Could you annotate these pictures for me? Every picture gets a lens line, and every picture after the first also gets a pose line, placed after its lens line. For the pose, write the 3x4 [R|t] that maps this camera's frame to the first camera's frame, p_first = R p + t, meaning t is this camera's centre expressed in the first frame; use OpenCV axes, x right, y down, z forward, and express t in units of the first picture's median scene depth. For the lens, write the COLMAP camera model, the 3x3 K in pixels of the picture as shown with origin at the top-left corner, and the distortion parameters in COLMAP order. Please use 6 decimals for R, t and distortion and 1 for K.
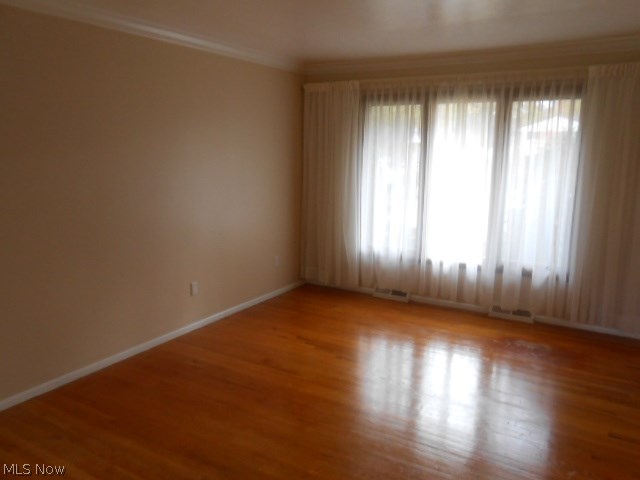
lens RADIAL K [[490.3, 0, 320.8], [0, 490.3, 241.6], [0, 0, 1]] dist [-0.035104, 0.043377]
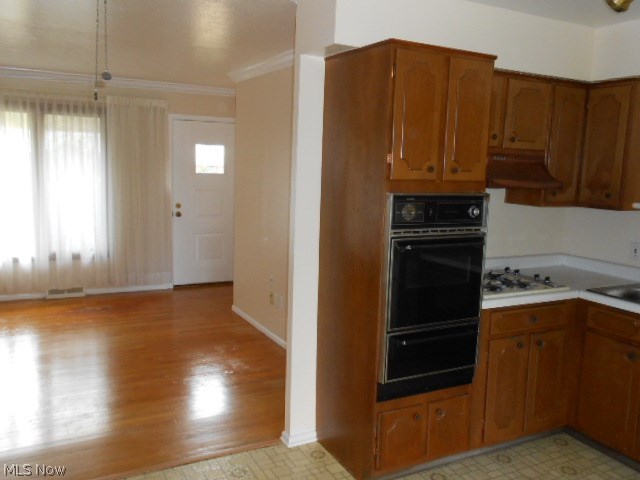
lens RADIAL K [[561.7, 0, 314.8], [0, 561.7, 238.2], [0, 0, 1]] dist [-0.011789, 0.054846]
pose [[0.531867, -0.112428, 0.839331, -0.418832], [0.128158, 0.990418, 0.051456, 0.023208], [-0.837074, 0.080199, 0.541180, -0.255652]]
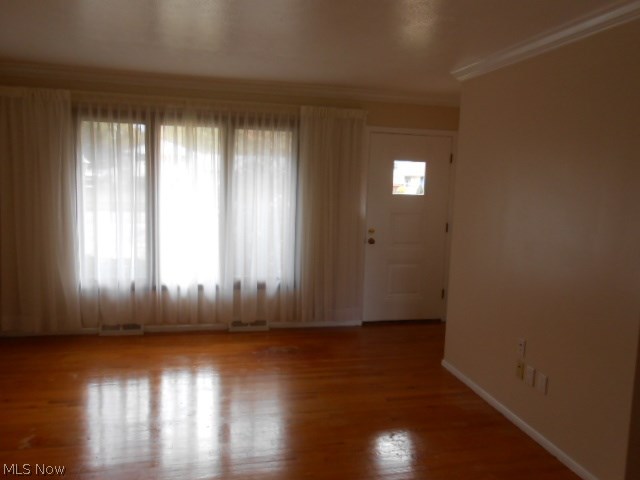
lens RADIAL K [[490.3, 0, 322.9], [0, 490.3, 243.1], [0, 0, 1]] dist [-0.035104, 0.043377]
pose [[0.734187, -0.073072, 0.675004, -0.204285], [0.100484, 0.994937, -0.001588, -0.014487], [-0.671471, 0.068993, 0.737812, 0.084357]]
